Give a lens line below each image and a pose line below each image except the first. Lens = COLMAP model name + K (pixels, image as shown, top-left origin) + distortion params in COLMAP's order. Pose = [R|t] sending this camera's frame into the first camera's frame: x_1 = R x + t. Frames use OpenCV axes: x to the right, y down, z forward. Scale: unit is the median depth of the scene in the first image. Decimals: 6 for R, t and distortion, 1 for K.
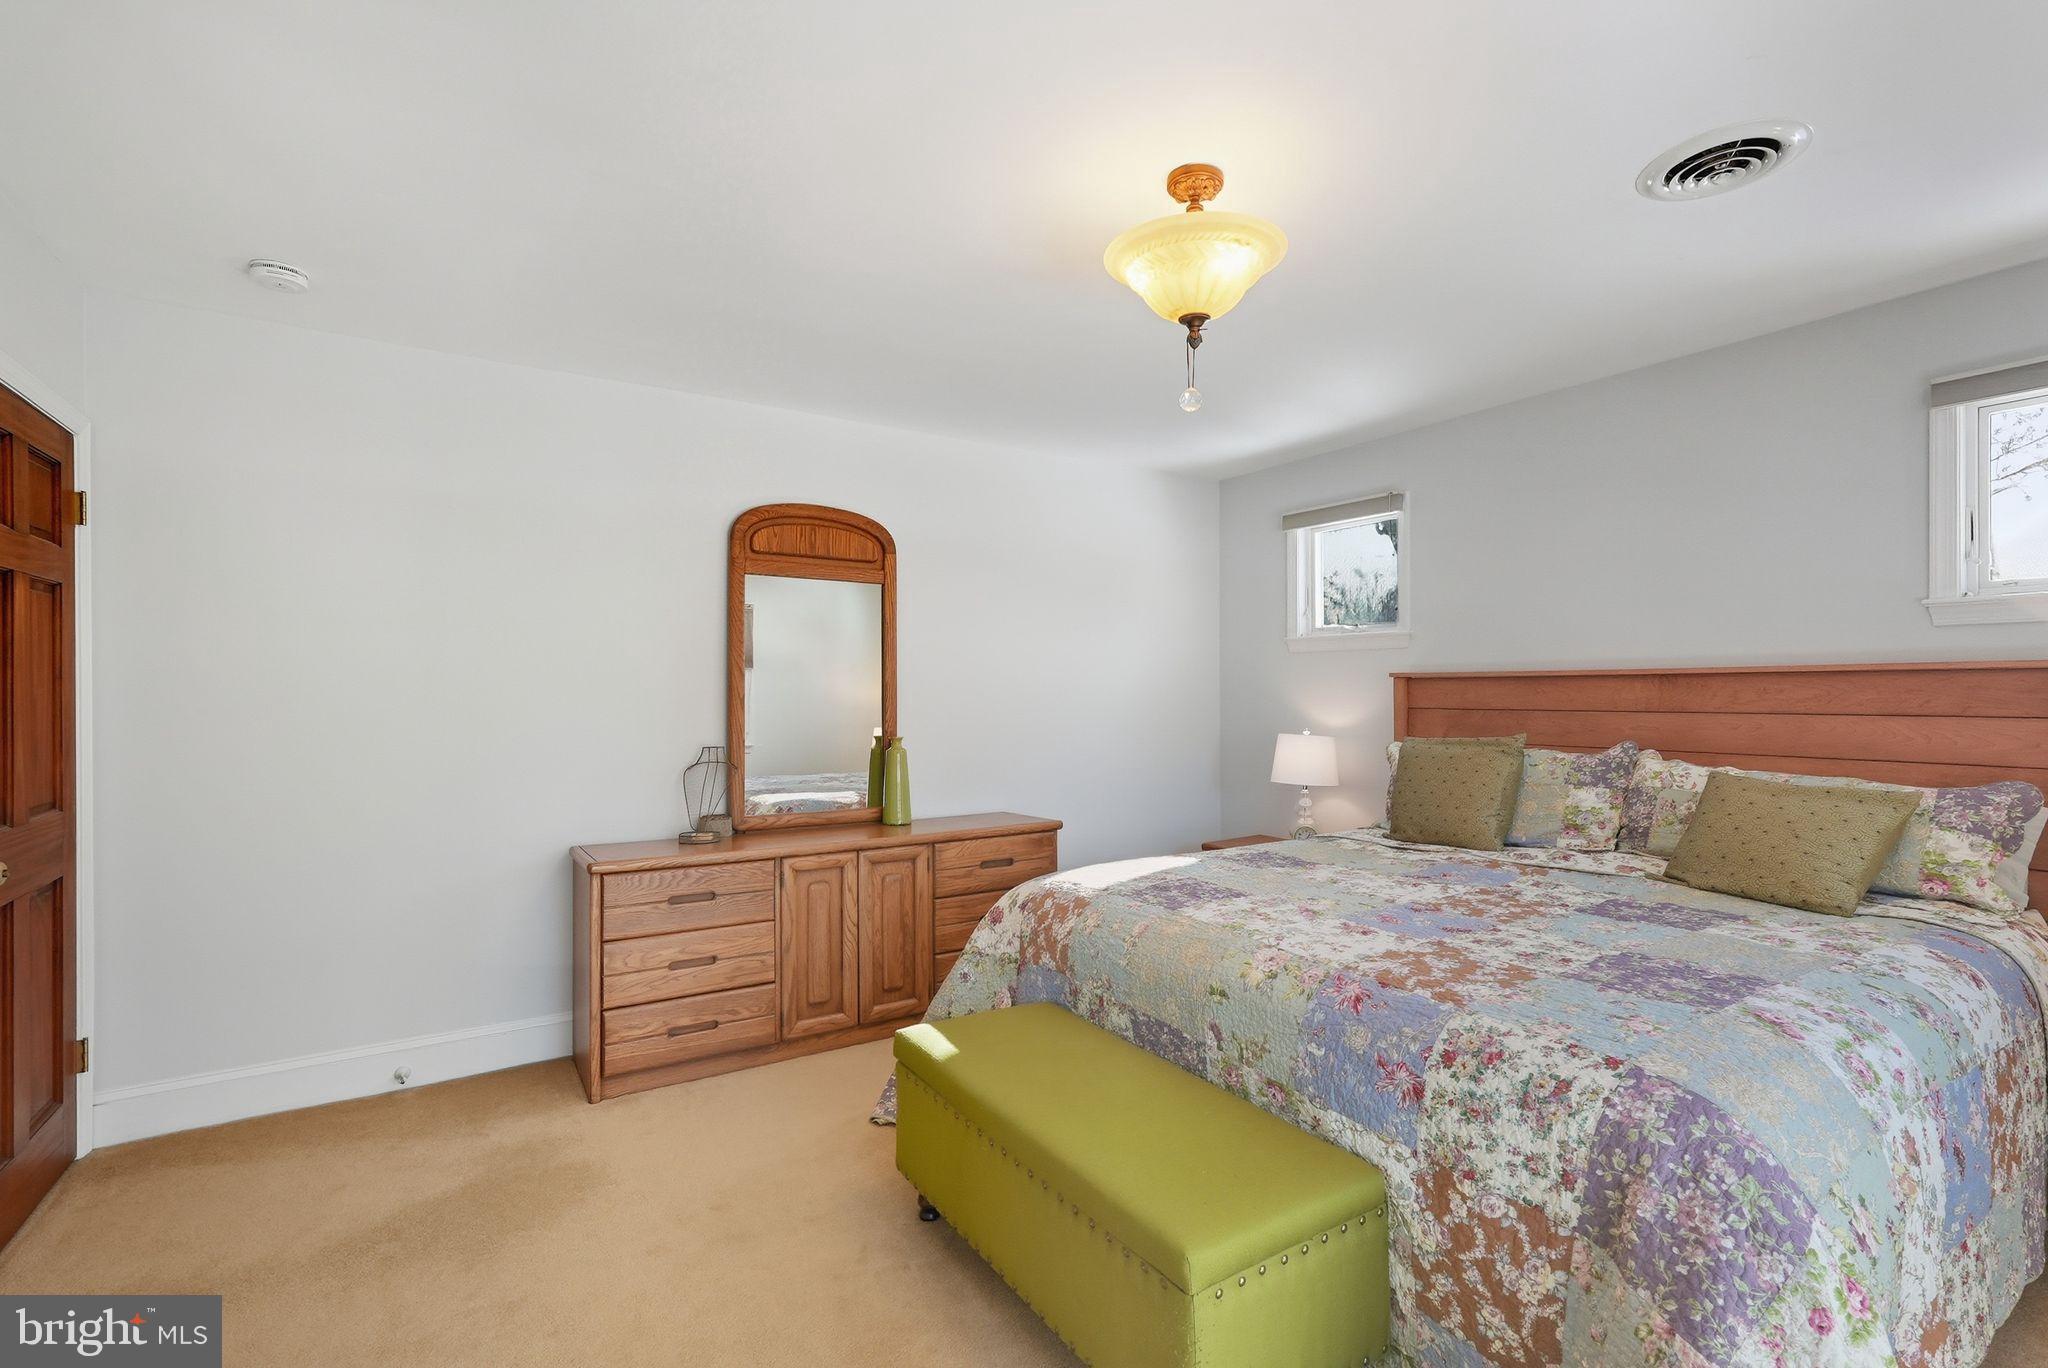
lens RADIAL K [[917.6, 0, 1026.9], [0, 917.6, 688.2], [0, 0, 1]] dist [-0.014895, 0.006977]
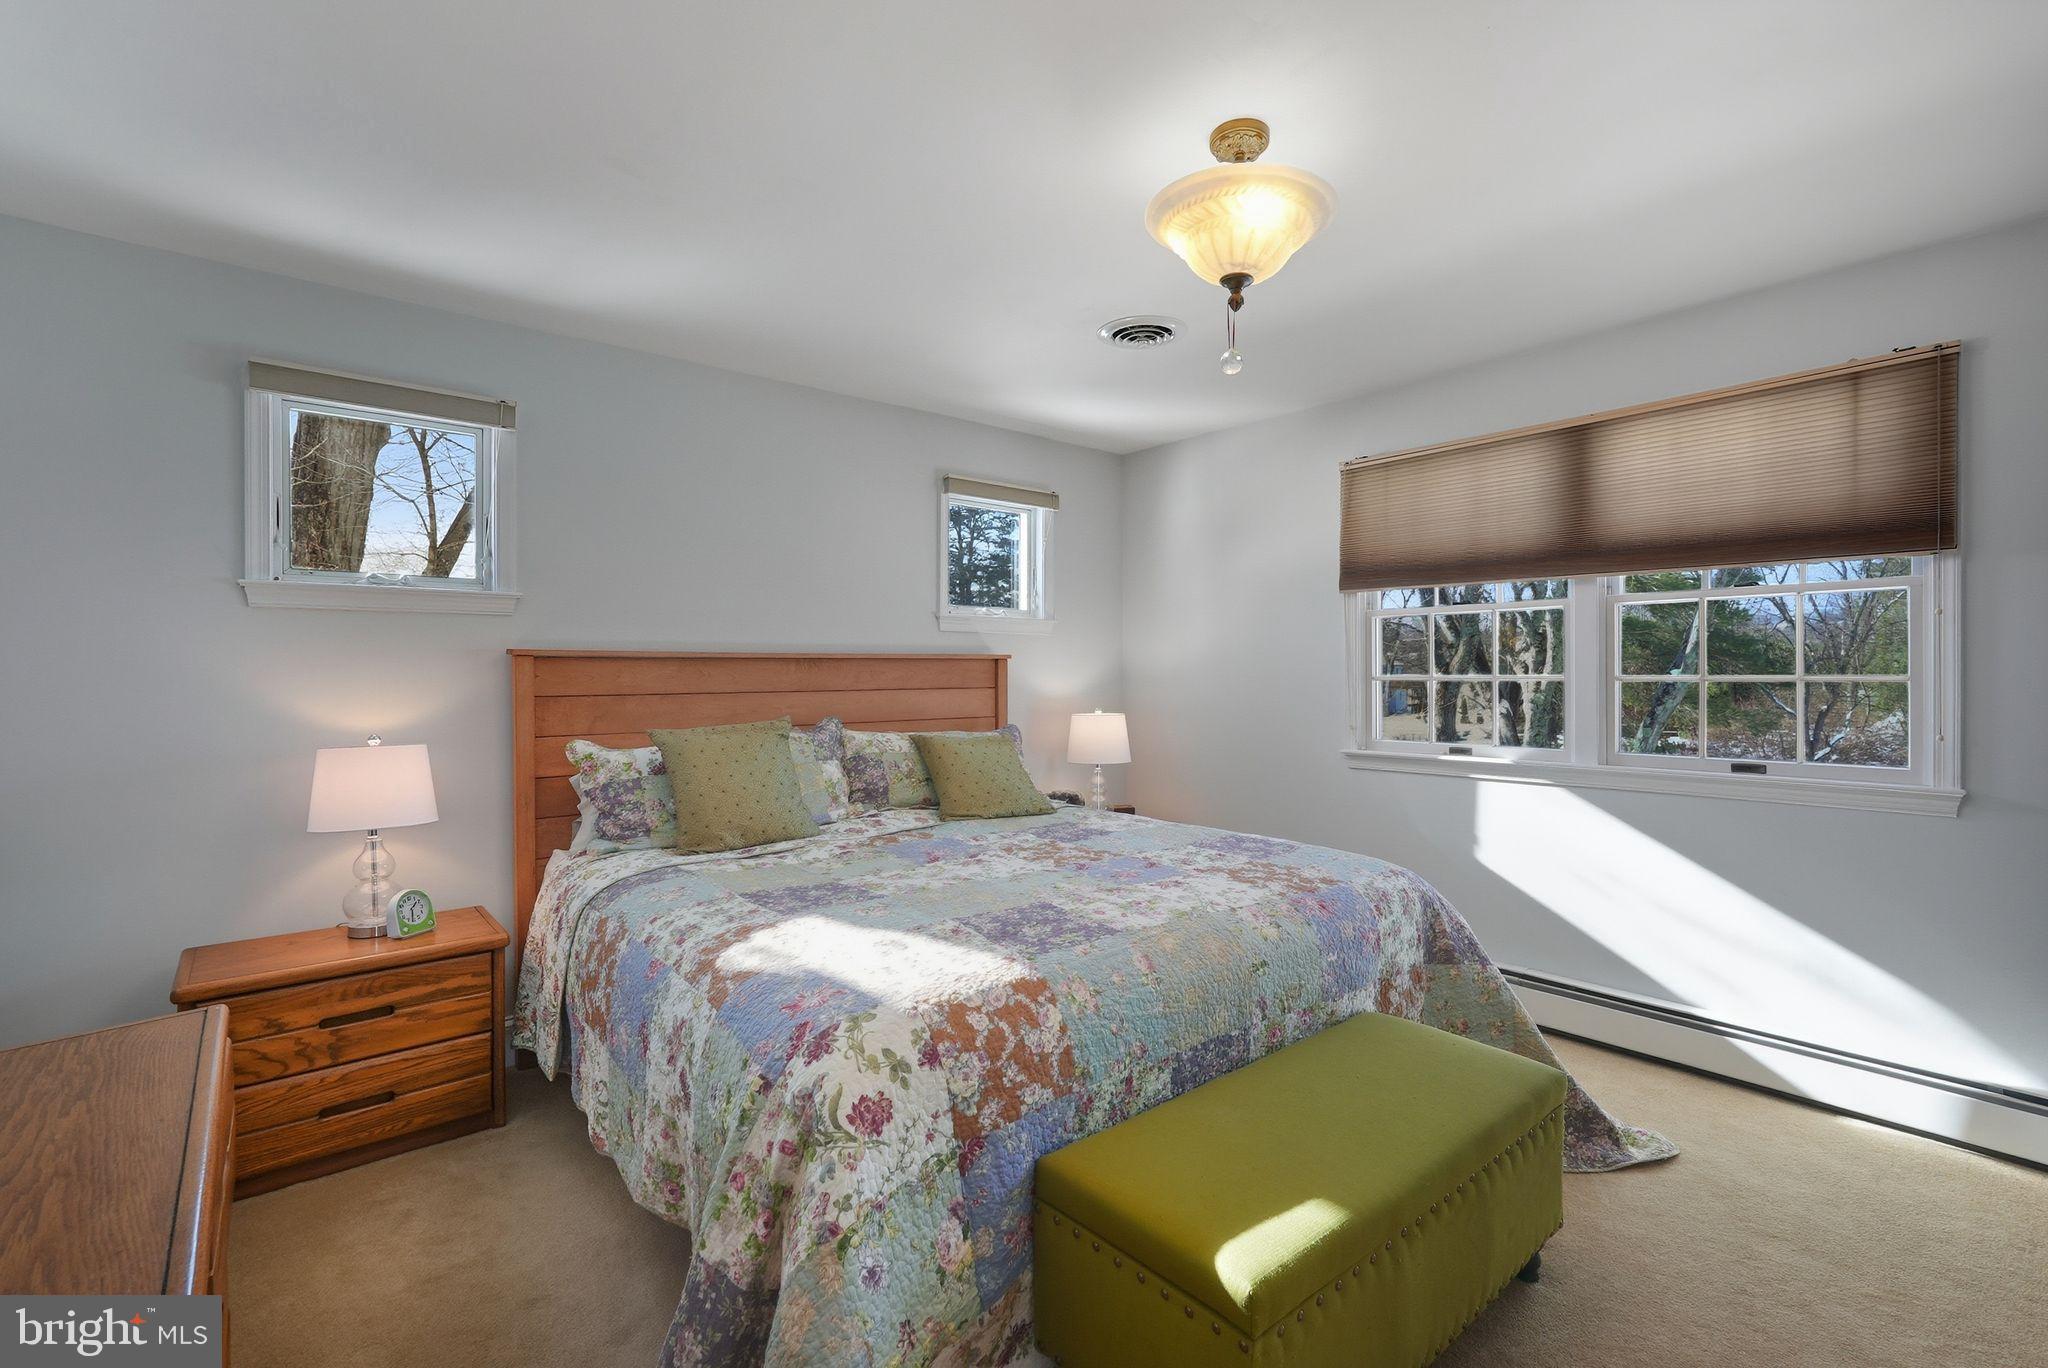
lens RADIAL K [[917.6, 0, 1026.8], [0, 917.6, 674.9], [0, 0, 1]] dist [-0.014895, 0.006977]
pose [[-0.127345, 0.000627, 0.991858, -0.615649], [0.000532, 1.000000, -0.000564, 0.007849], [-0.991858, 0.000456, -0.127345, 1.113424]]
